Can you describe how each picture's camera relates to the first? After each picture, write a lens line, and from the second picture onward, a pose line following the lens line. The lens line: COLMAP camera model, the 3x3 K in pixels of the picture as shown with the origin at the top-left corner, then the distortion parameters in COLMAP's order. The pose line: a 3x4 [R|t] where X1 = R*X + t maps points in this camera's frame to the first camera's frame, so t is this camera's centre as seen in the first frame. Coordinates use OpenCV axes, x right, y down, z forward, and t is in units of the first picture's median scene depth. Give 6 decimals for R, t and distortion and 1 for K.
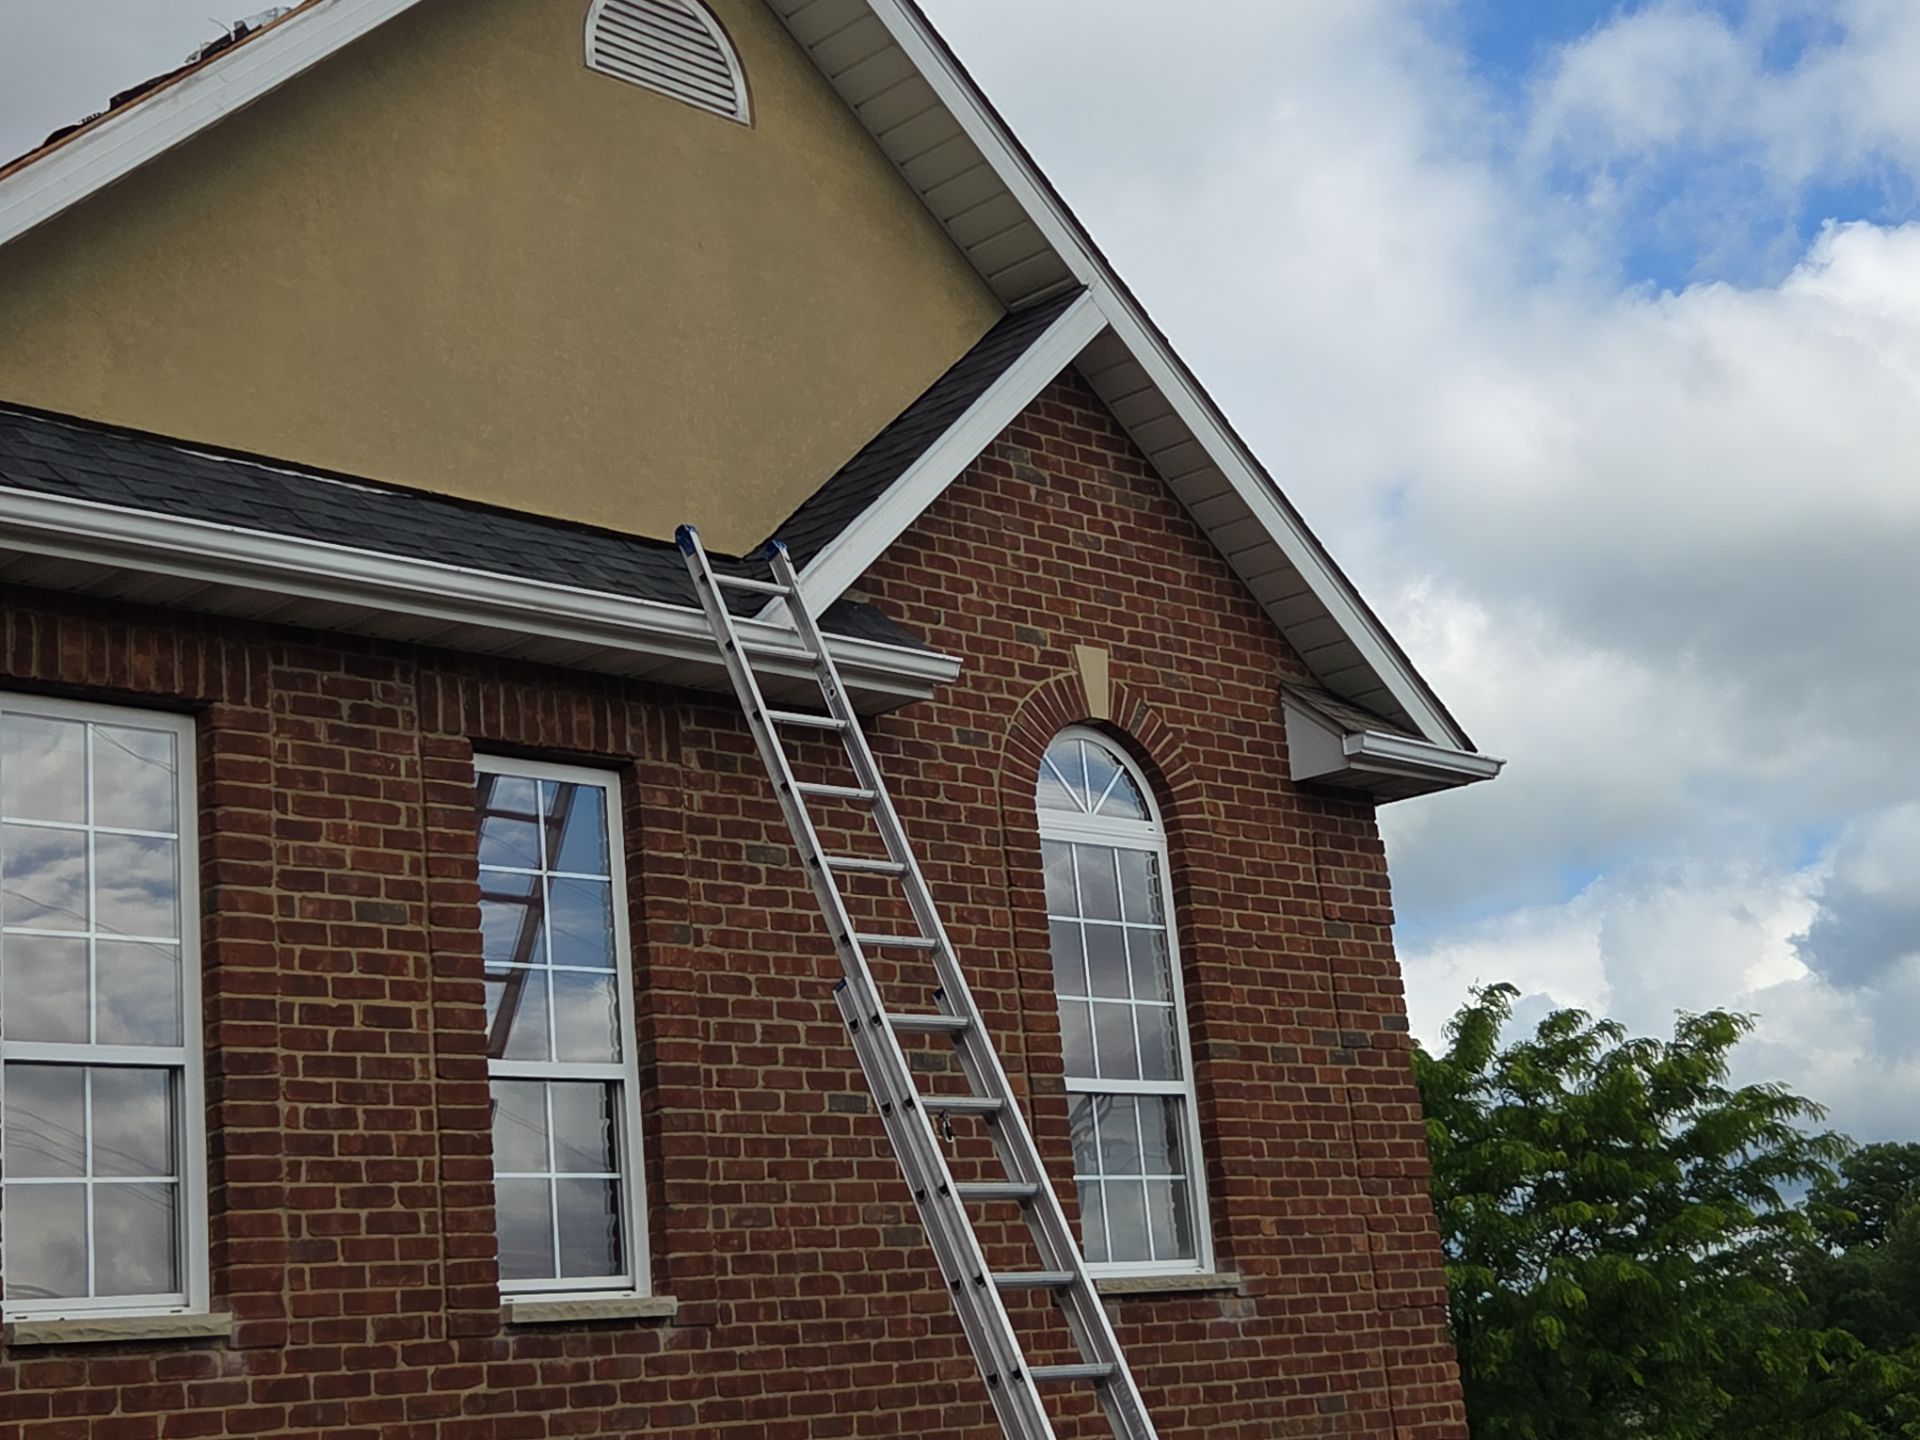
lens RADIAL K [[2902.0, 0, 952.1], [0, 2902.0, 696.2], [0, 0, 1]] dist [0.080902, 0.000000]
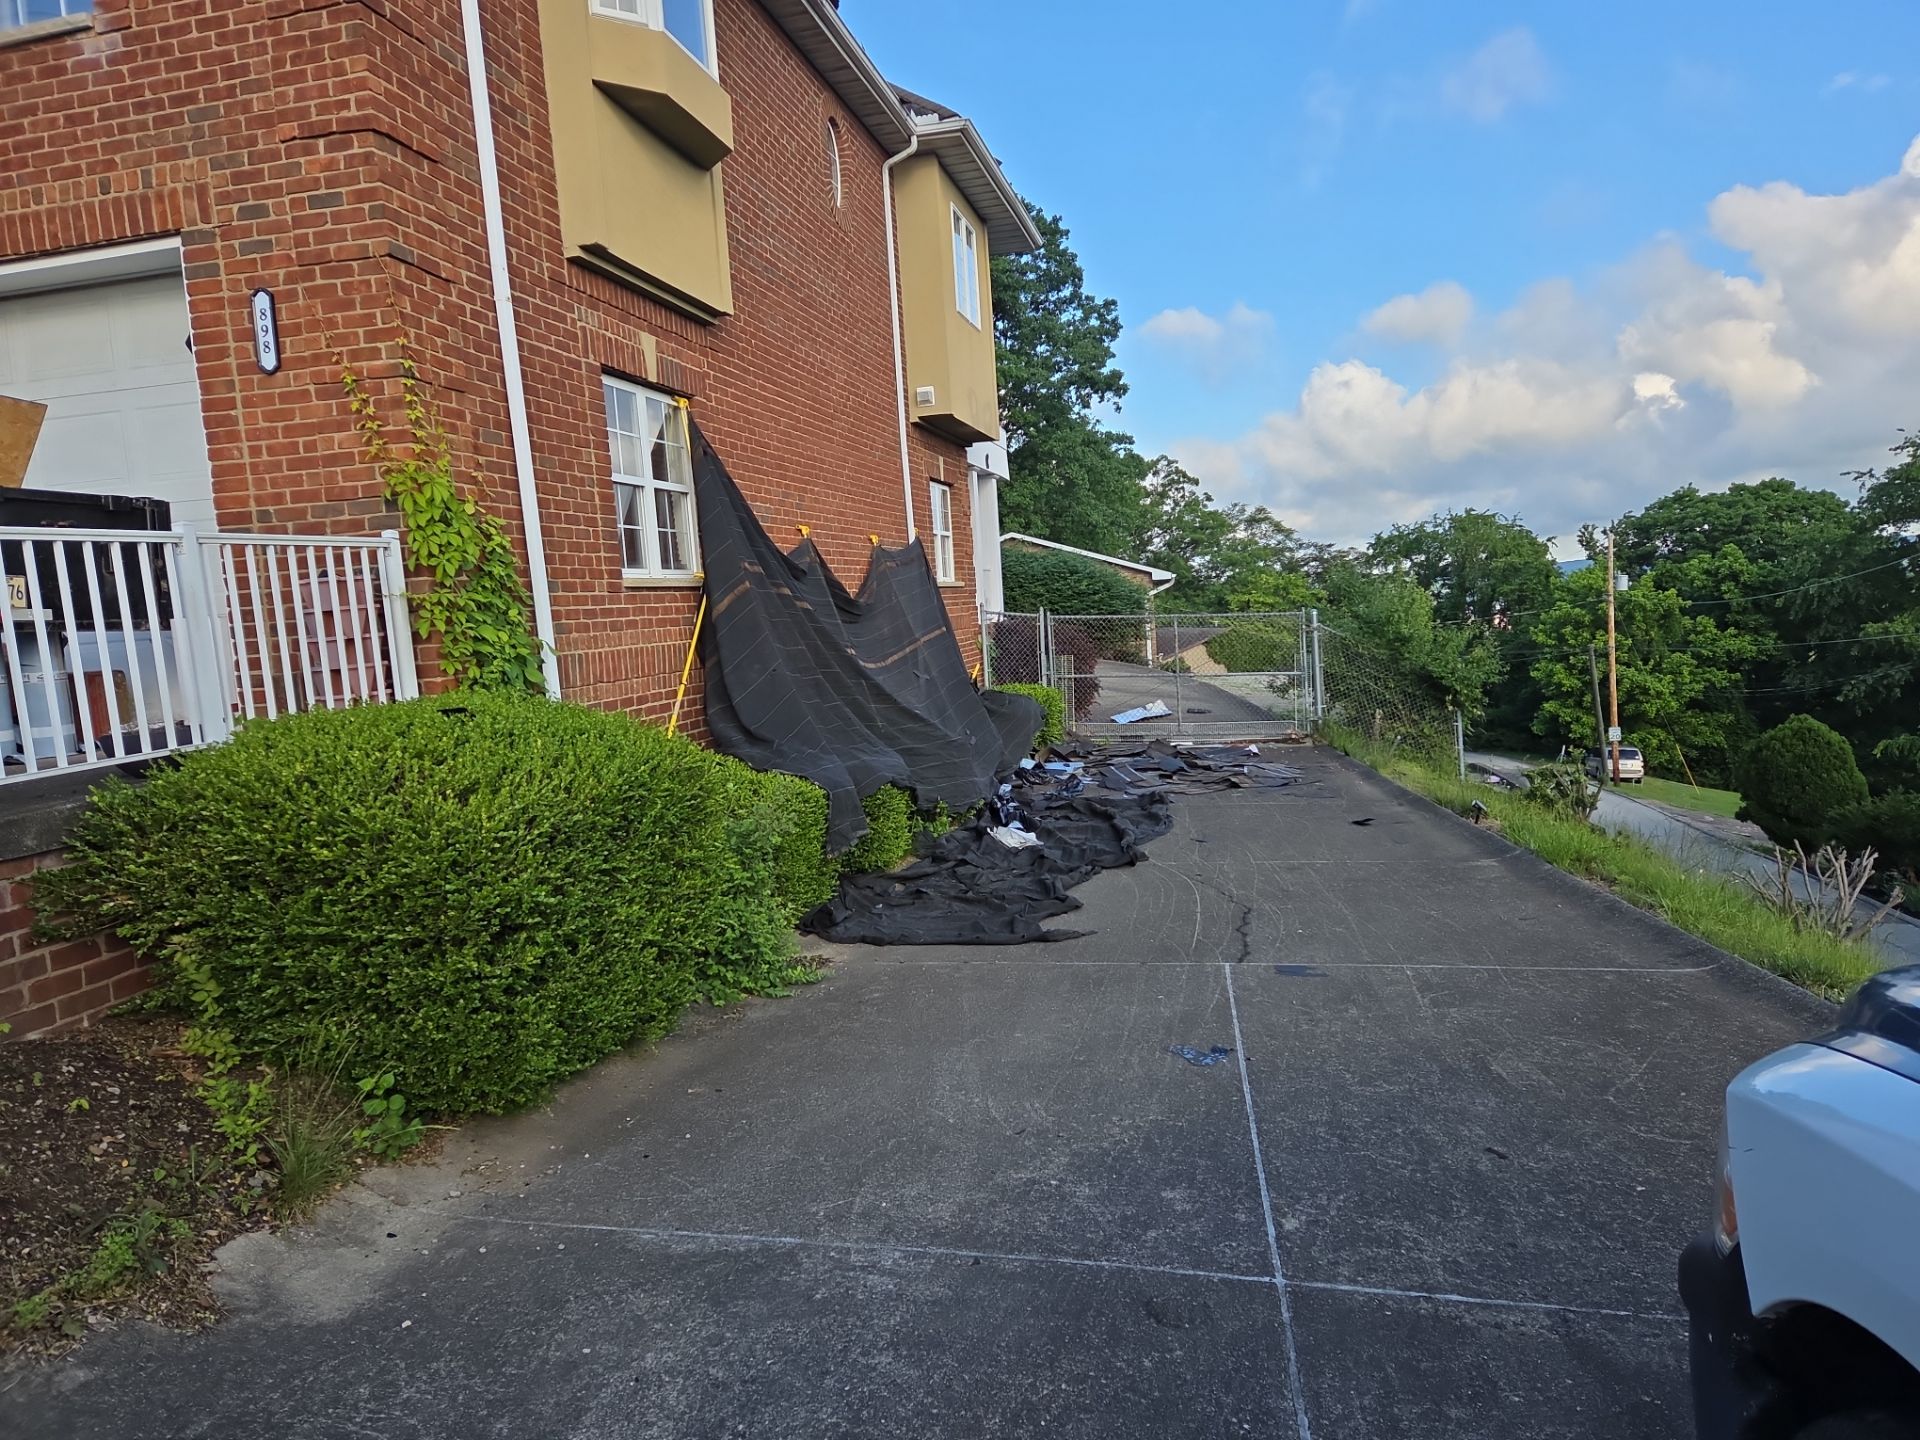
lens RADIAL K [[1283.0, 0, 963.4], [0, 1283.0, 715.0], [0, 0, 1]] dist [0.073071, -0.050514]
pose [[0.524772, 0.127577, -0.841628, 0.898306], [0.232277, 0.929725, 0.285760, 0.455945], [0.818939, -0.345449, 0.458261, 1.093282]]
